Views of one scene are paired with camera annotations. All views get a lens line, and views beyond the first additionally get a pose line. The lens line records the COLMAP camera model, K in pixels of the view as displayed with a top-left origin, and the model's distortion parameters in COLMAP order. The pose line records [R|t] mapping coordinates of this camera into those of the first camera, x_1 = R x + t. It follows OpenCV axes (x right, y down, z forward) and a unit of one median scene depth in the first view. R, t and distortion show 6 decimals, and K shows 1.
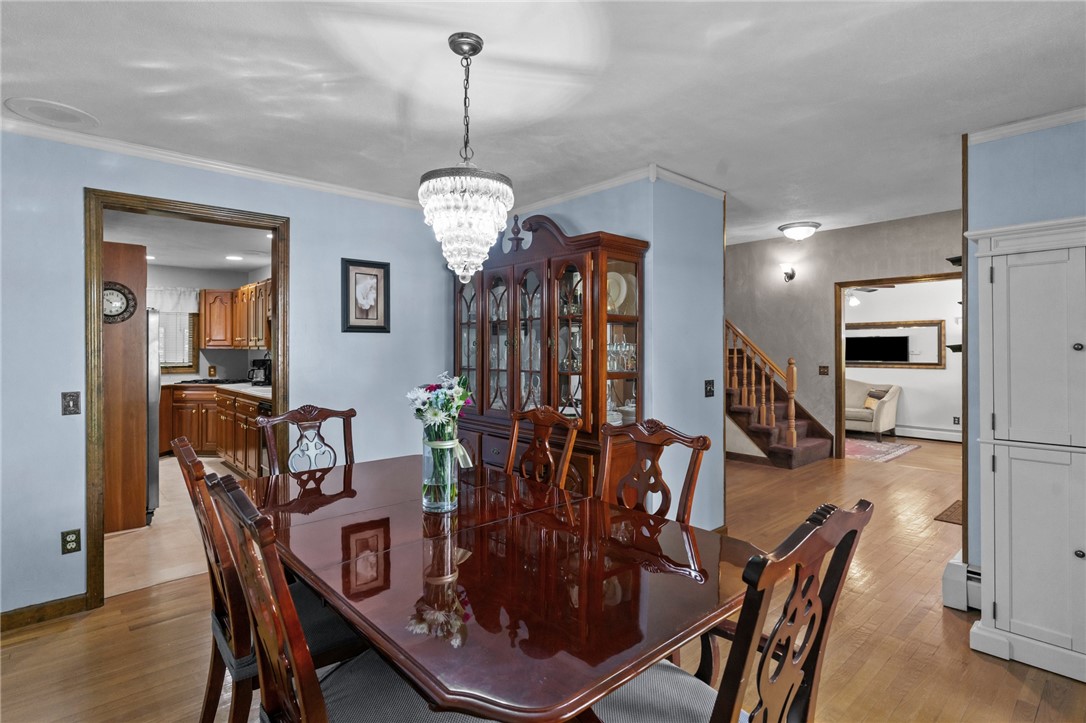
lens RADIAL K [[524.9, 0, 542.7], [0, 524.9, 355.1], [0, 0, 1]] dist [0.006159, 0.000287]
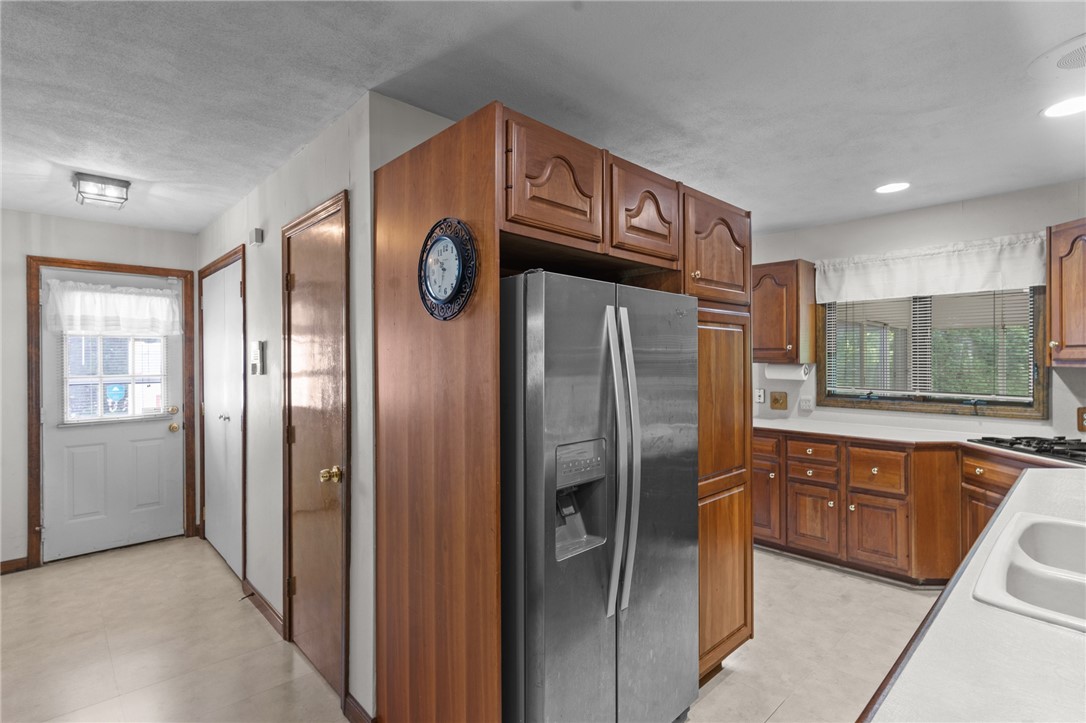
lens RADIAL K [[524.9, 0, 543.5], [0, 524.9, 359.0], [0, 0, 1]] dist [0.006159, 0.000287]
pose [[0.038619, 0.001493, -0.999253, -0.227418], [-0.003647, 0.999992, 0.001353, -0.017098], [0.999247, 0.003592, 0.038624, 0.562109]]
